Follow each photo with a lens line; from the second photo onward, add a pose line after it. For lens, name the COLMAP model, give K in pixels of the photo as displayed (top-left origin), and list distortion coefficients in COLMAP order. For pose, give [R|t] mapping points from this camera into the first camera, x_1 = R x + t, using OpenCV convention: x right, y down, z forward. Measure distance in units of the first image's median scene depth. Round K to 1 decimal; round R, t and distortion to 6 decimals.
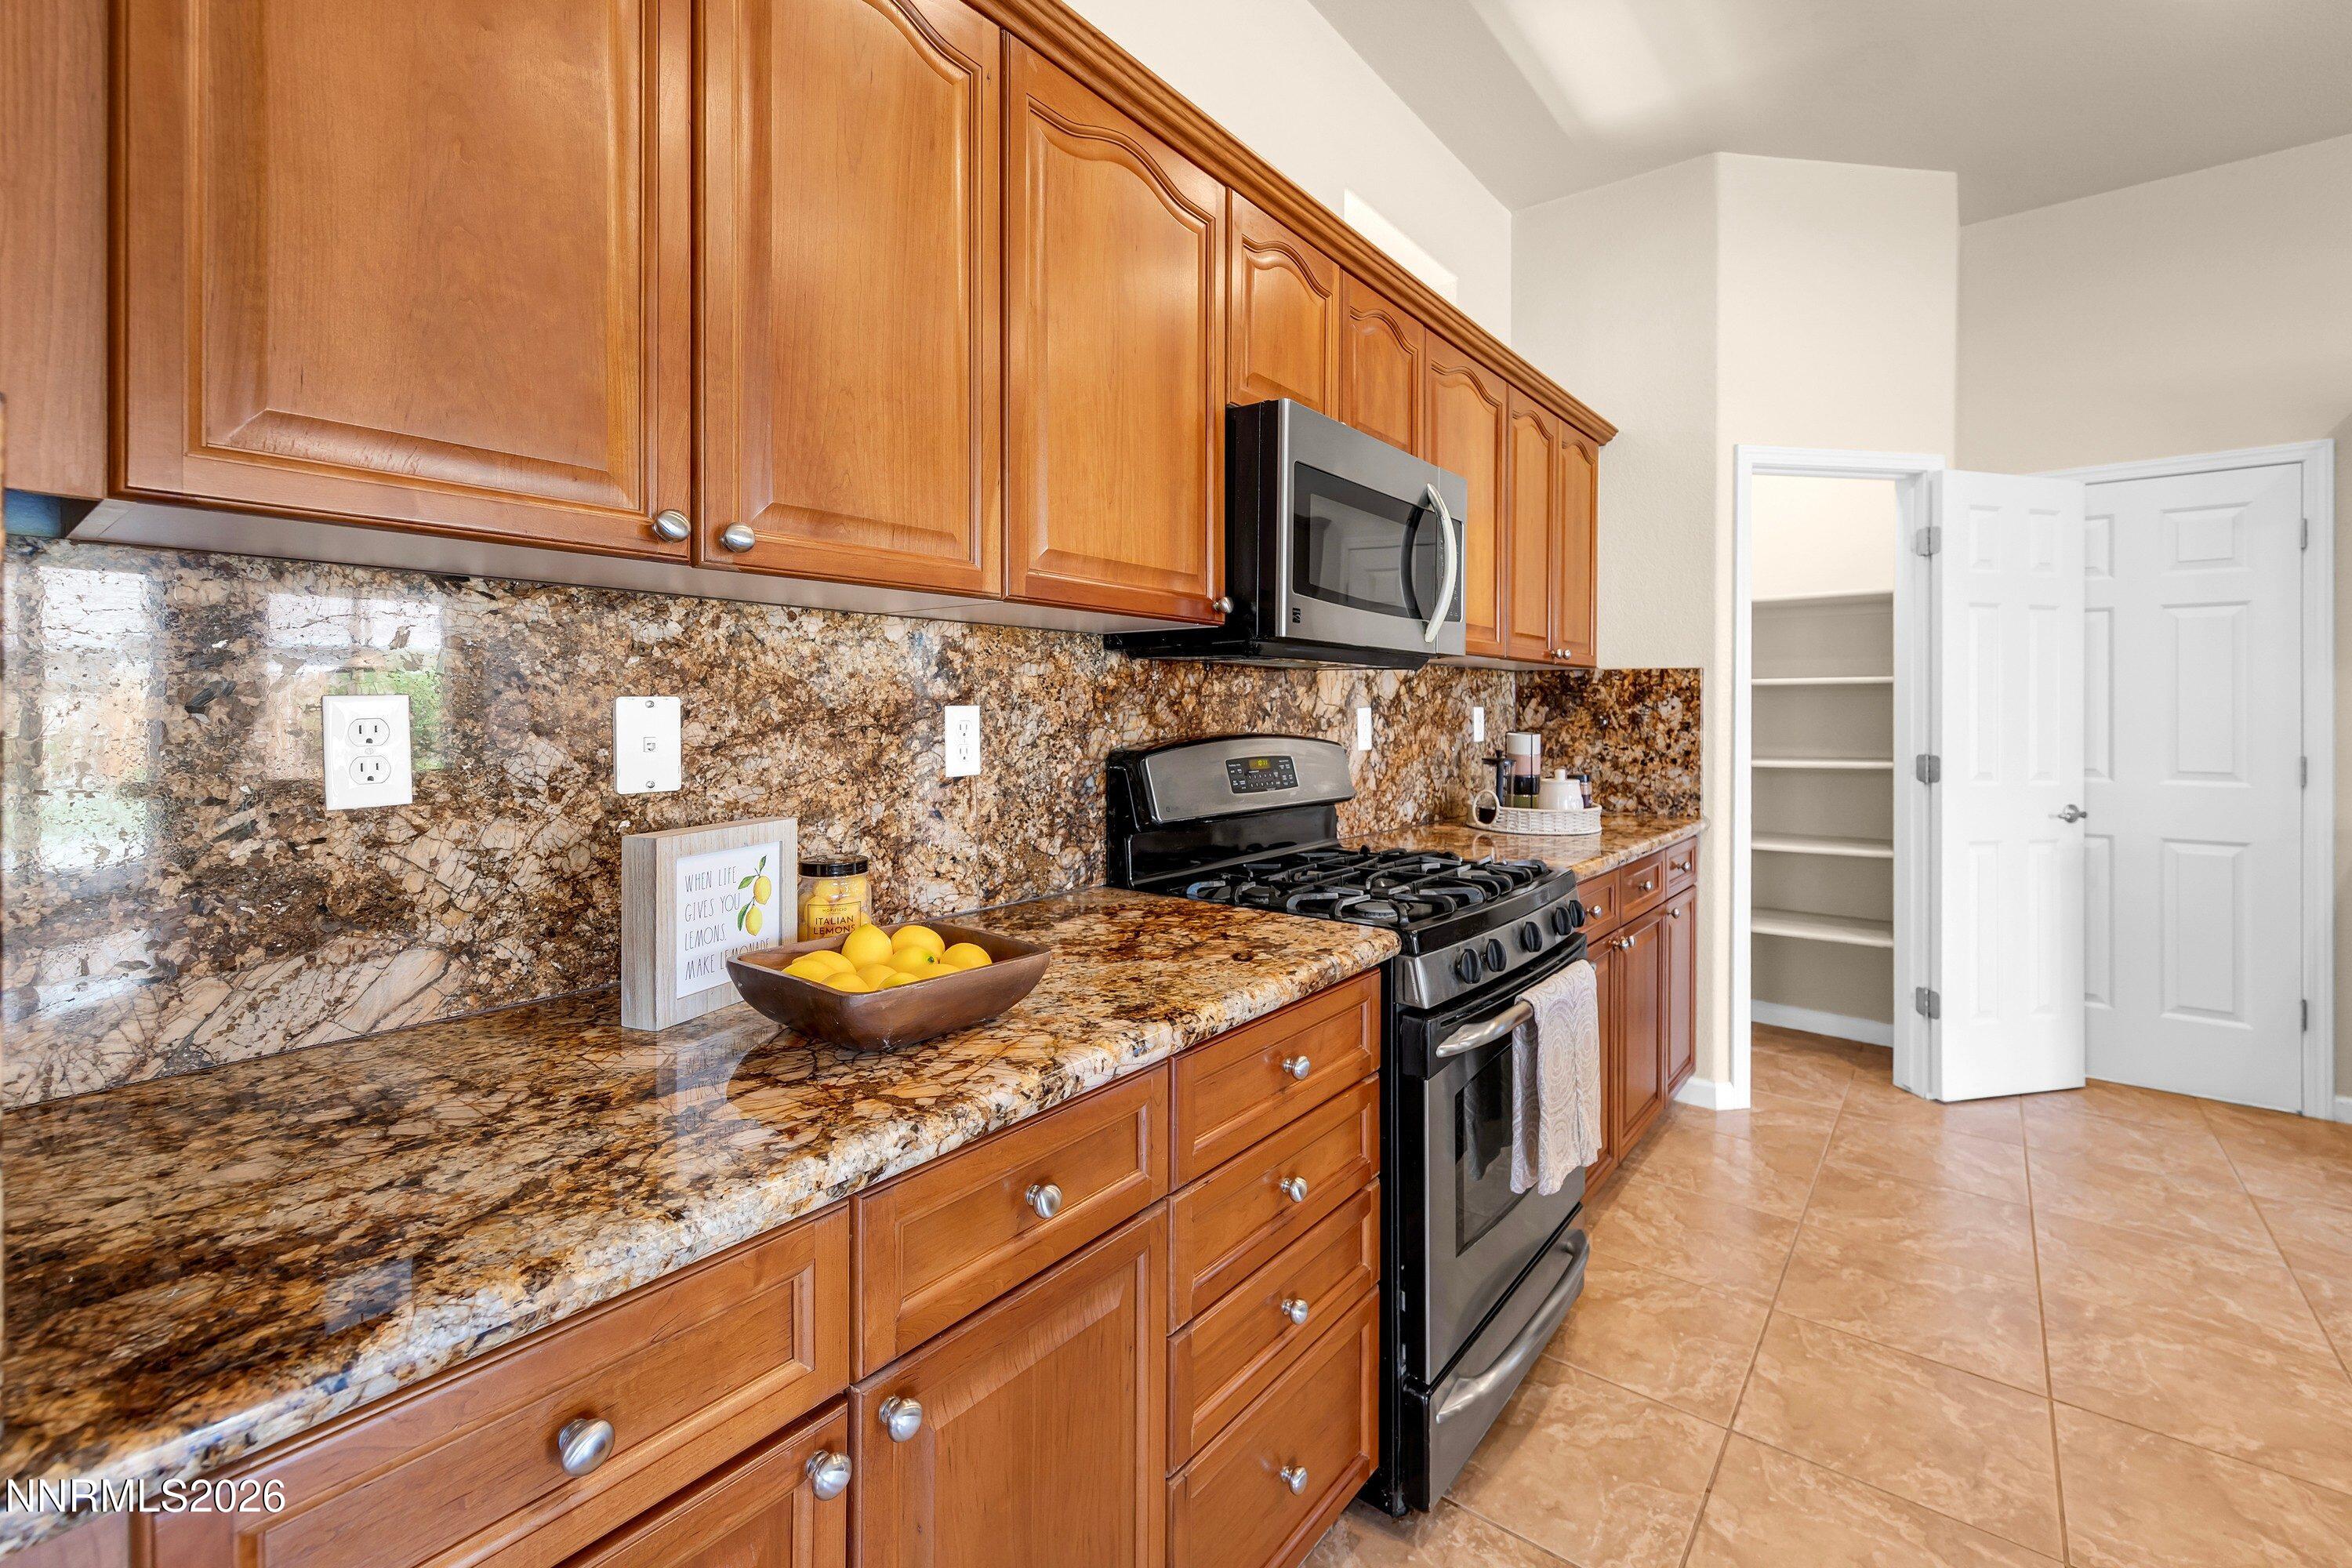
lens RADIAL K [[997.7, 0, 1211.7], [0, 997.7, 706.5], [0, 0, 1]] dist [0.004469, 0.000044]
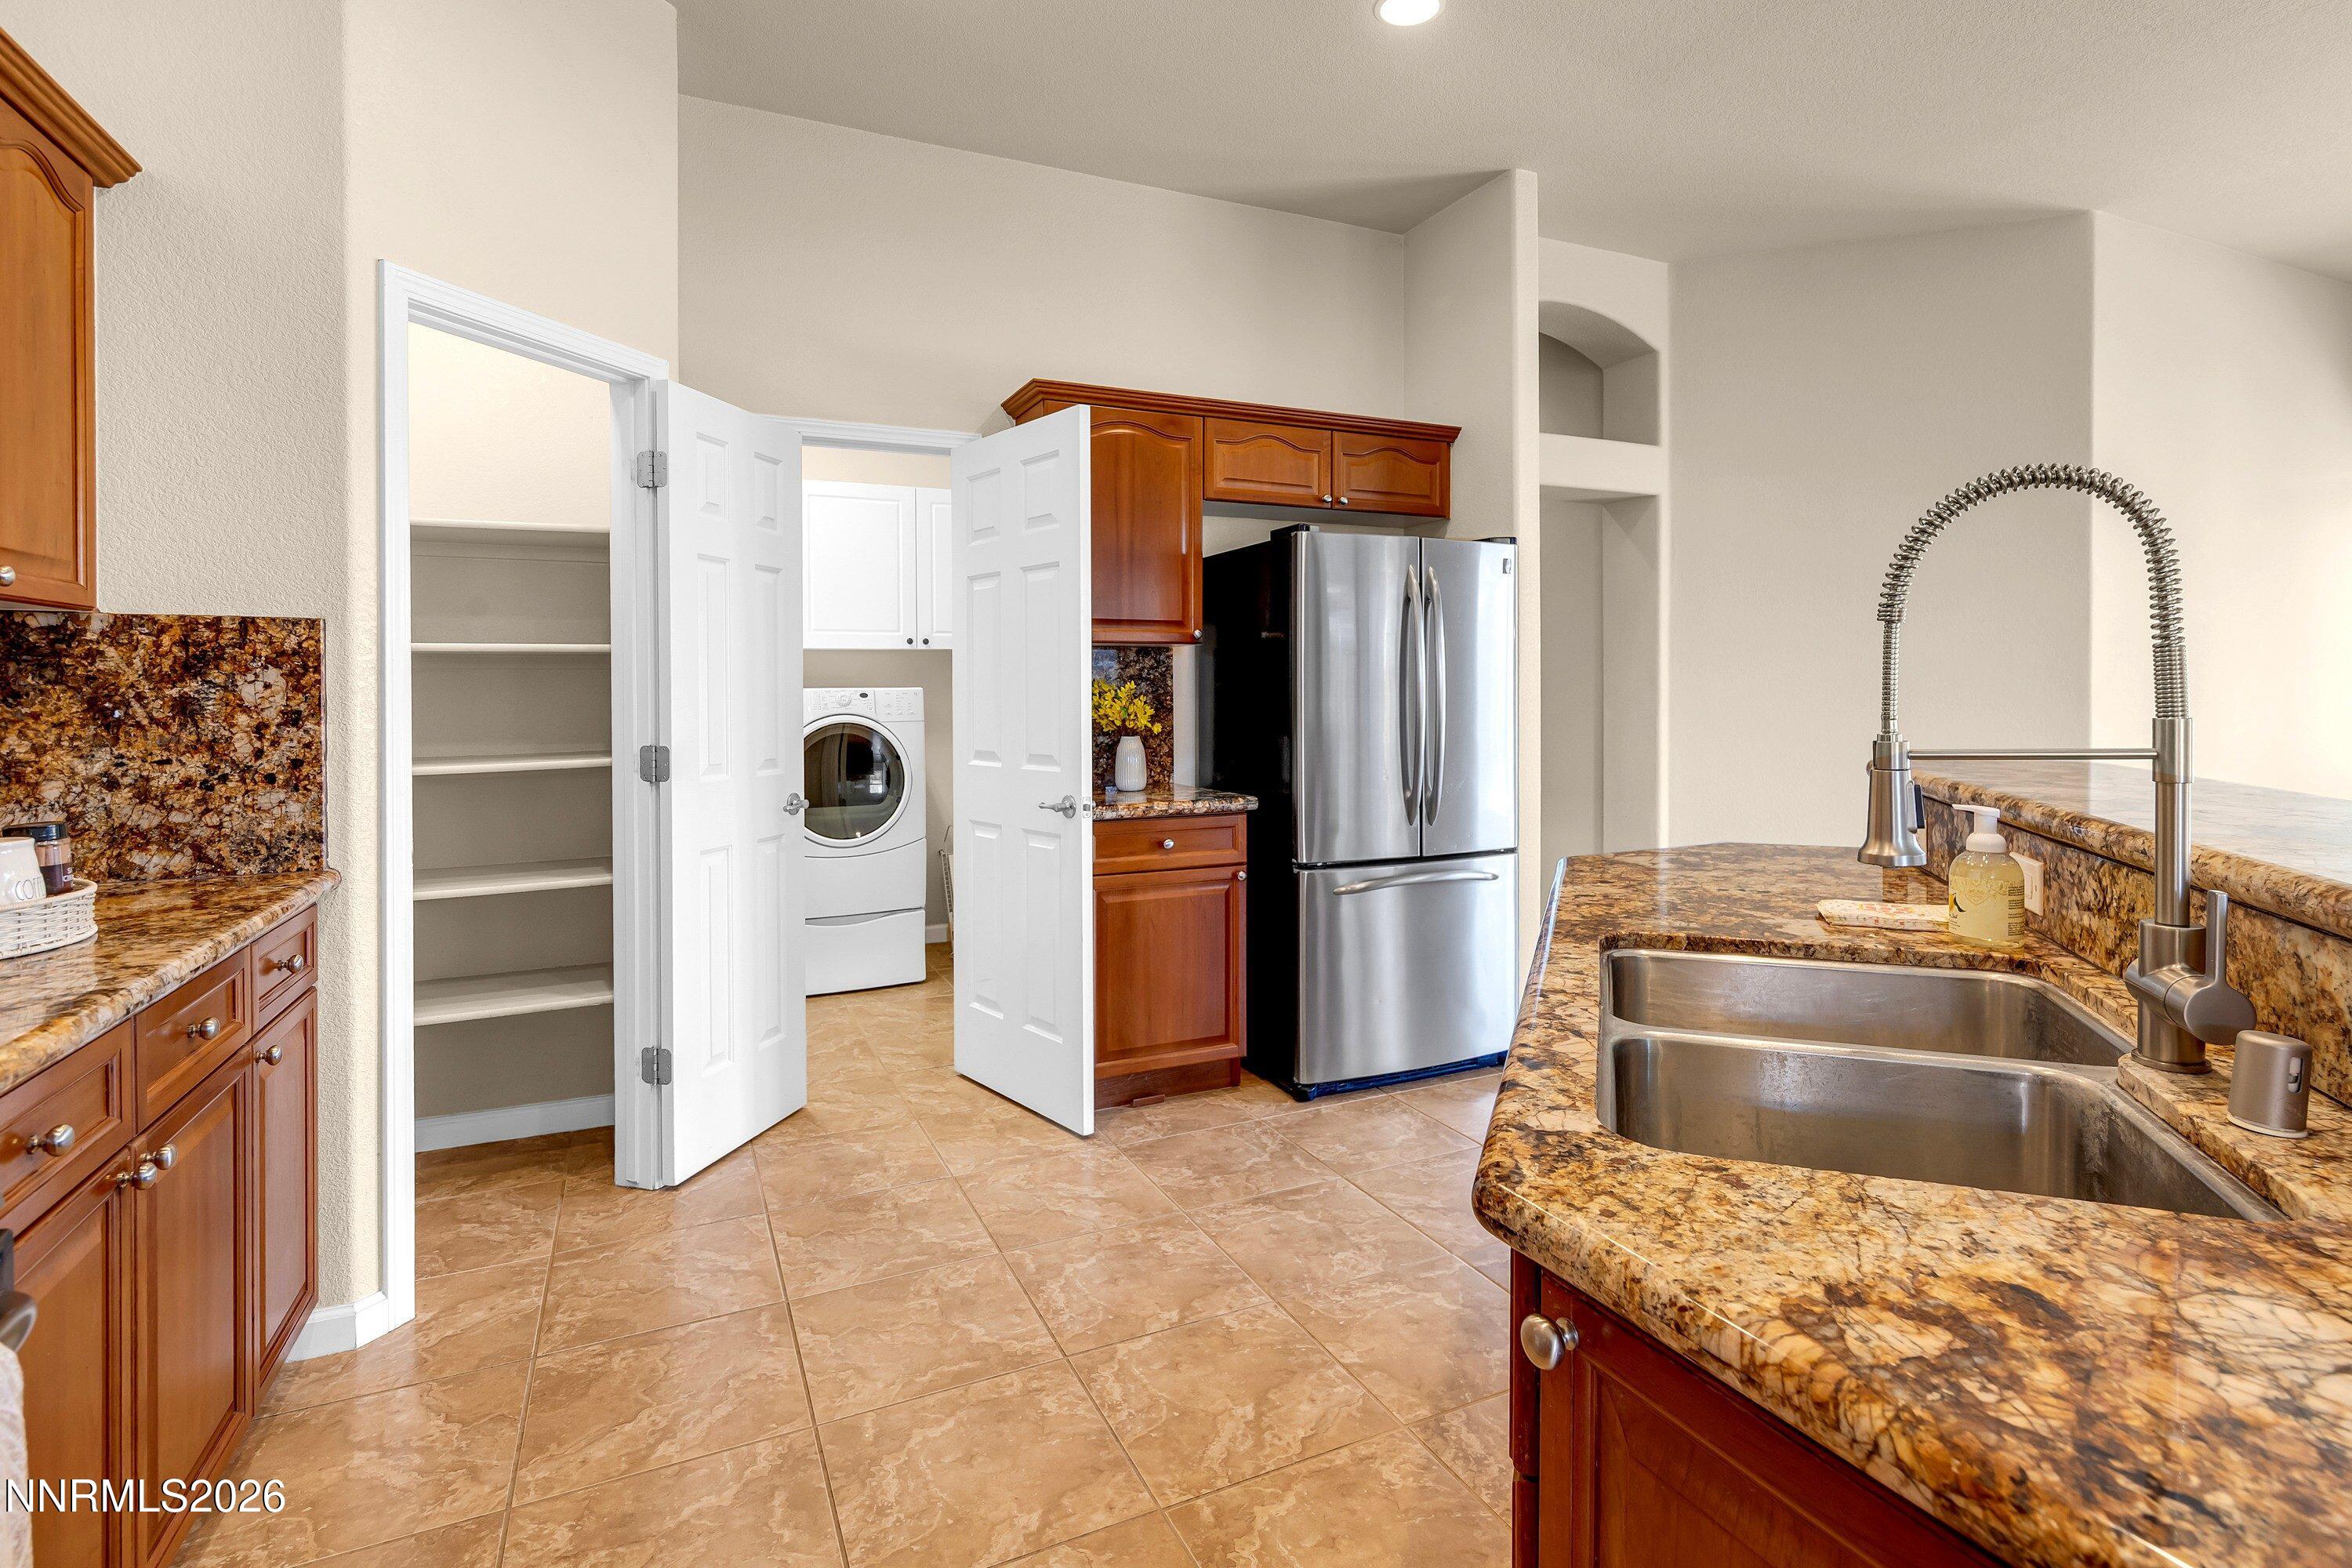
lens RADIAL K [[1147.9, 0, 1196.5], [0, 1147.9, 696.6], [0, 0, 1]] dist [0.004226, 0.000163]
pose [[0.451973, -0.011632, 0.891956, 0.135885], [0.003706, 0.999931, 0.011162, 0.002211], [-0.892024, -0.001739, 0.451985, 0.269345]]
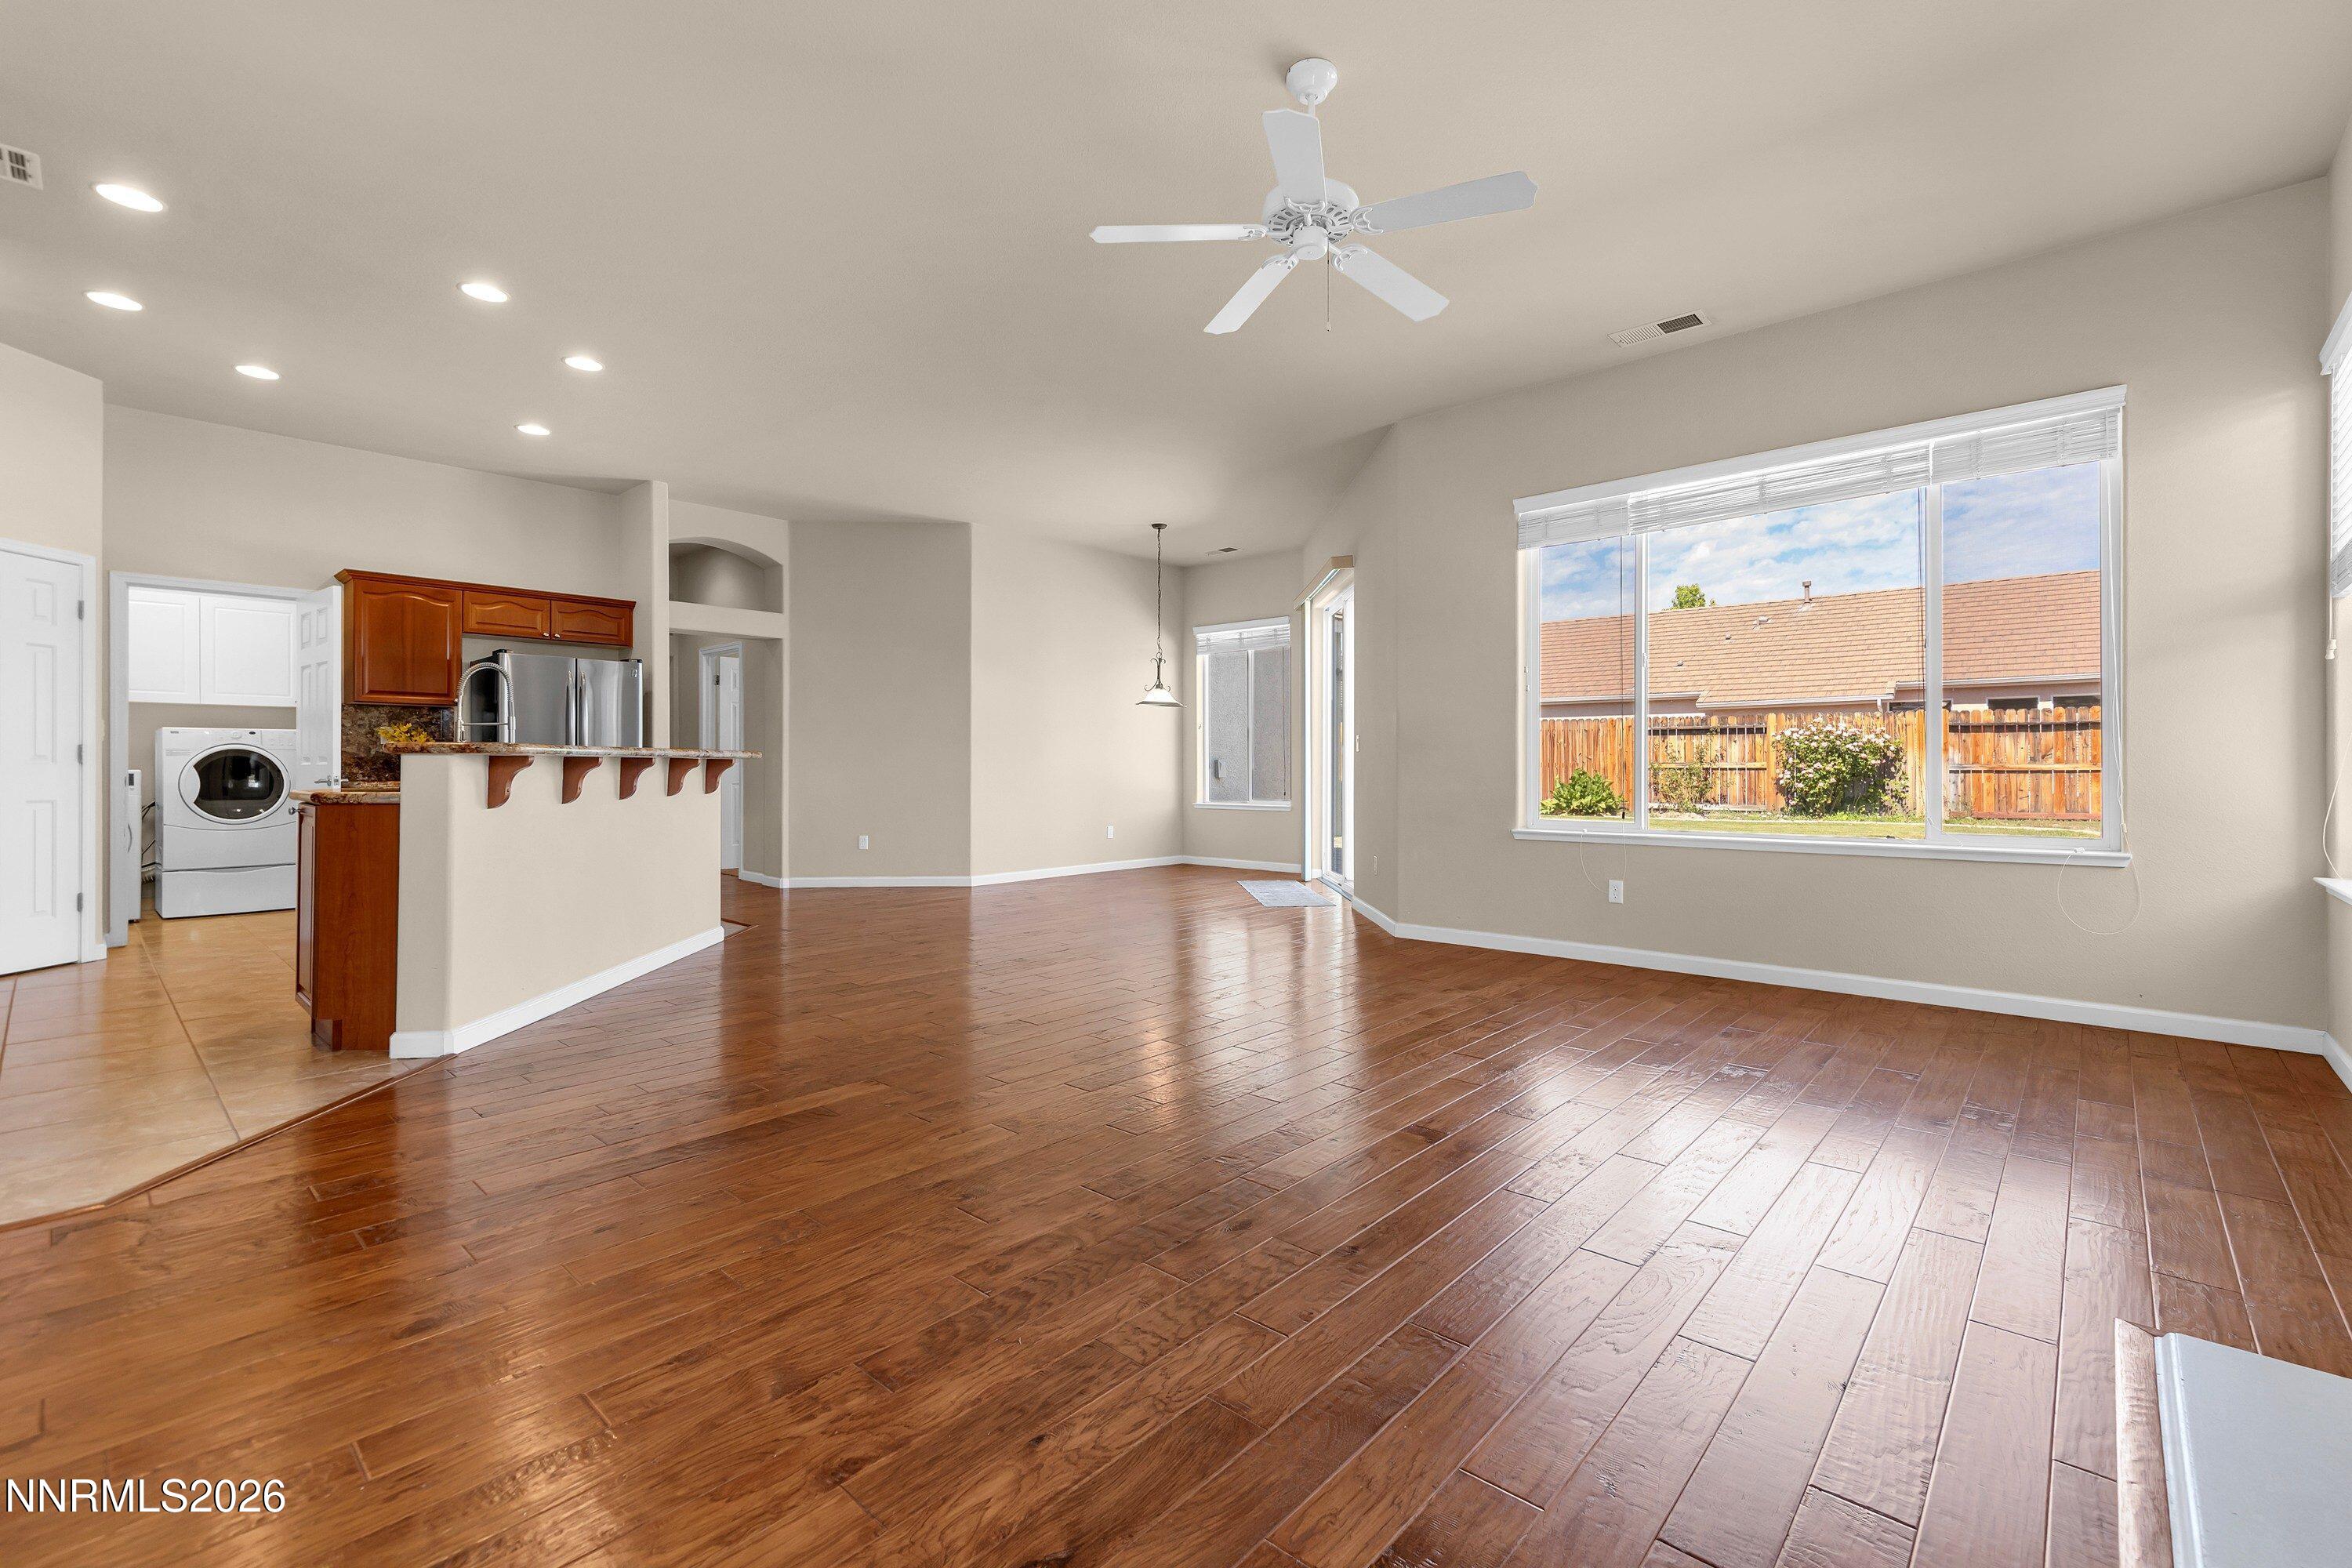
lens RADIAL K [[997.7, 0, 1205.0], [0, 997.7, 767.7], [0, 0, 1]] dist [0.004469, 0.000044]
pose [[0.063372, -0.004944, 0.997978, -0.910928], [-0.002908, 0.999983, 0.005139, 0.086044], [-0.997986, -0.003228, 0.063356, -1.053705]]
